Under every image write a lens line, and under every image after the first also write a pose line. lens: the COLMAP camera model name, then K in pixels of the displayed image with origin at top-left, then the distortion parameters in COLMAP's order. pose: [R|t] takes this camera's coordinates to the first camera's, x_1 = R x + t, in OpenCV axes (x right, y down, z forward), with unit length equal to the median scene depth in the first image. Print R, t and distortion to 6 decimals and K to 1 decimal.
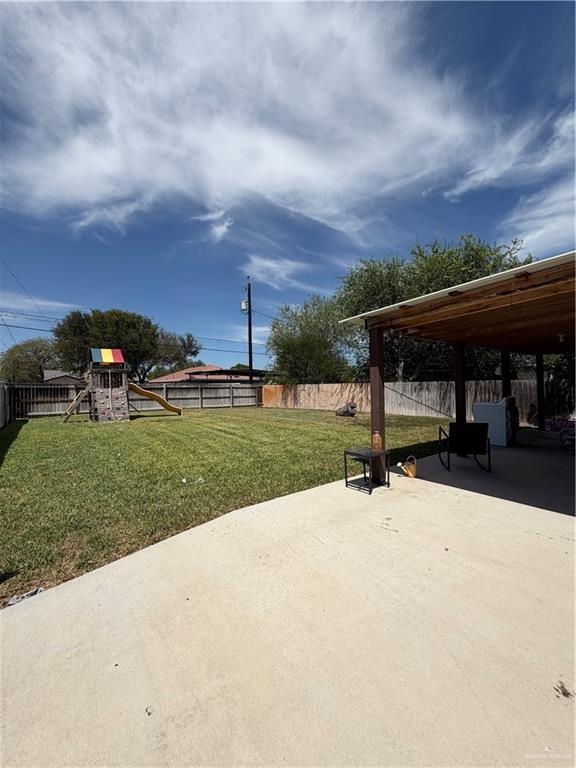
lens RADIAL K [[308.9, 0, 286.1], [0, 308.9, 384.4], [0, 0, 1]] dist [0.002255, 0.000206]
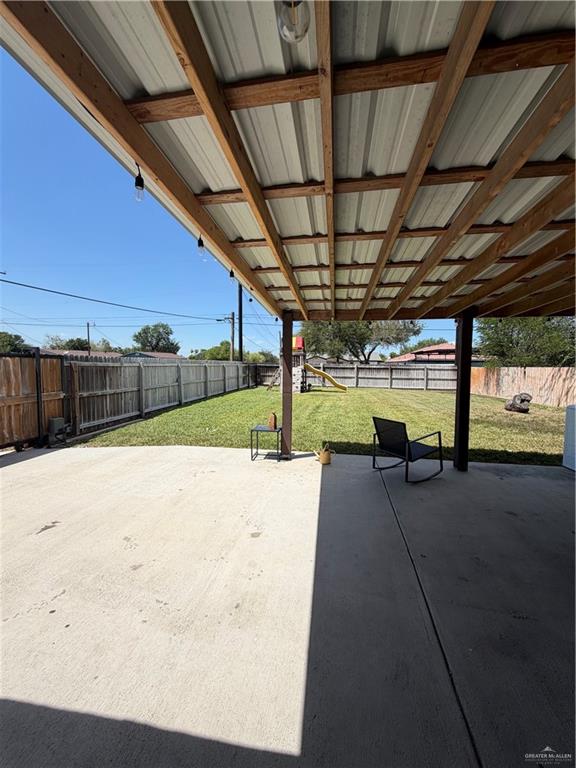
lens RADIAL K [[308.9, 0, 284.3], [0, 308.9, 384.8], [0, 0, 1]] dist [0.002255, 0.000206]
pose [[0.662358, 0.063566, -0.746486, 0.253529], [-0.011597, 0.997145, 0.074620, -0.006941], [0.749098, -0.040768, 0.661204, 0.061460]]
